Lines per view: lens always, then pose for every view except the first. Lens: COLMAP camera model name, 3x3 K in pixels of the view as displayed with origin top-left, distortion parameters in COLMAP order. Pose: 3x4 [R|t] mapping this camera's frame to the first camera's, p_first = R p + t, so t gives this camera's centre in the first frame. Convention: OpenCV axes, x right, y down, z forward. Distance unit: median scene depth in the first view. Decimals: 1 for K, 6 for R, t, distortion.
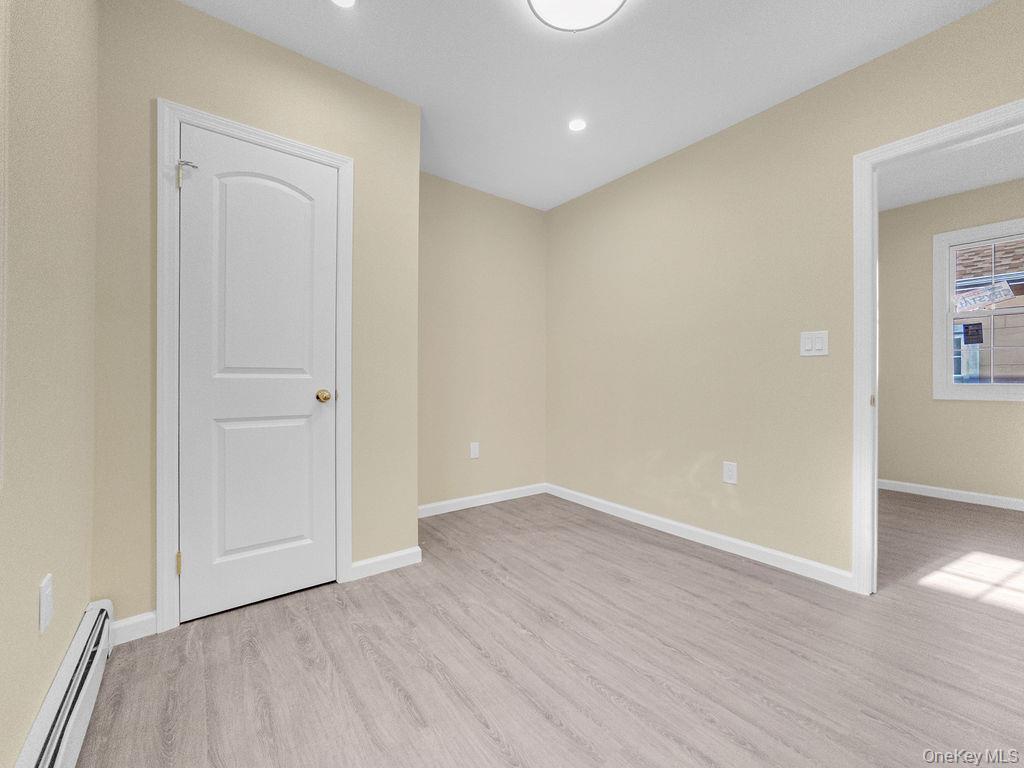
lens RADIAL K [[420.2, 0, 508.7], [0, 420.2, 379.2], [0, 0, 1]] dist [-0.015543, 0.000593]
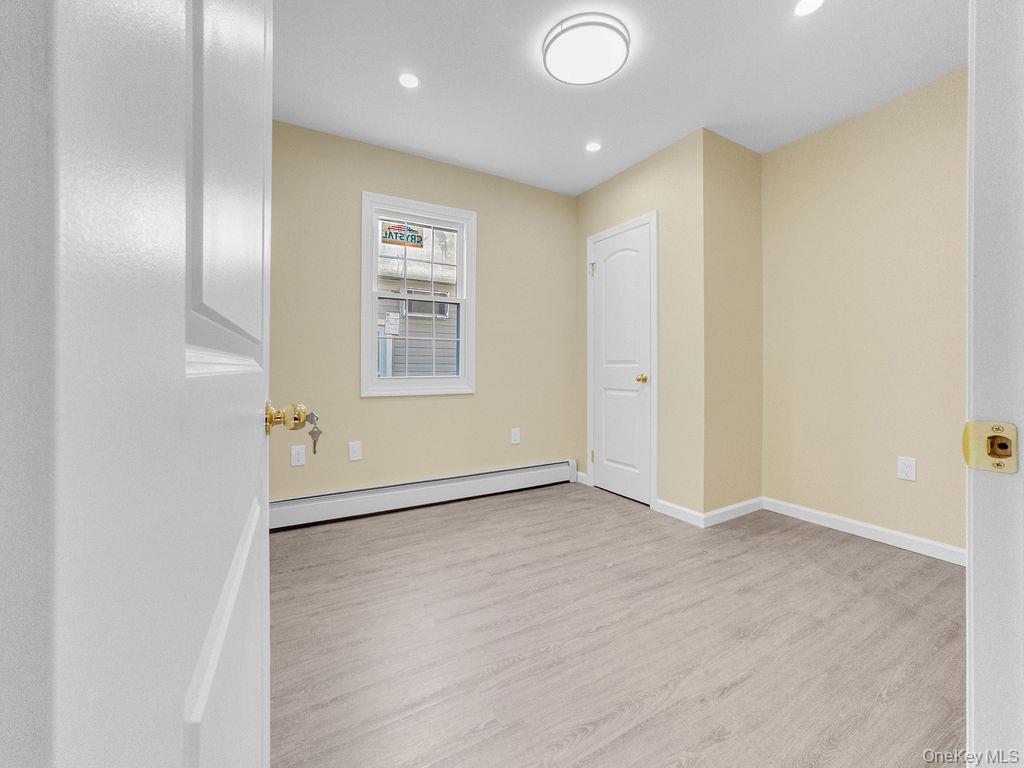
lens RADIAL K [[423.0, 0, 513.1], [0, 423.0, 364.4], [0, 0, 1]] dist [0.000036, 0.000360]
pose [[-0.132717, -0.013936, -0.991056, 1.169501], [0.005562, 0.999875, -0.014805, 0.011044], [0.991138, -0.007478, -0.132623, 0.761046]]
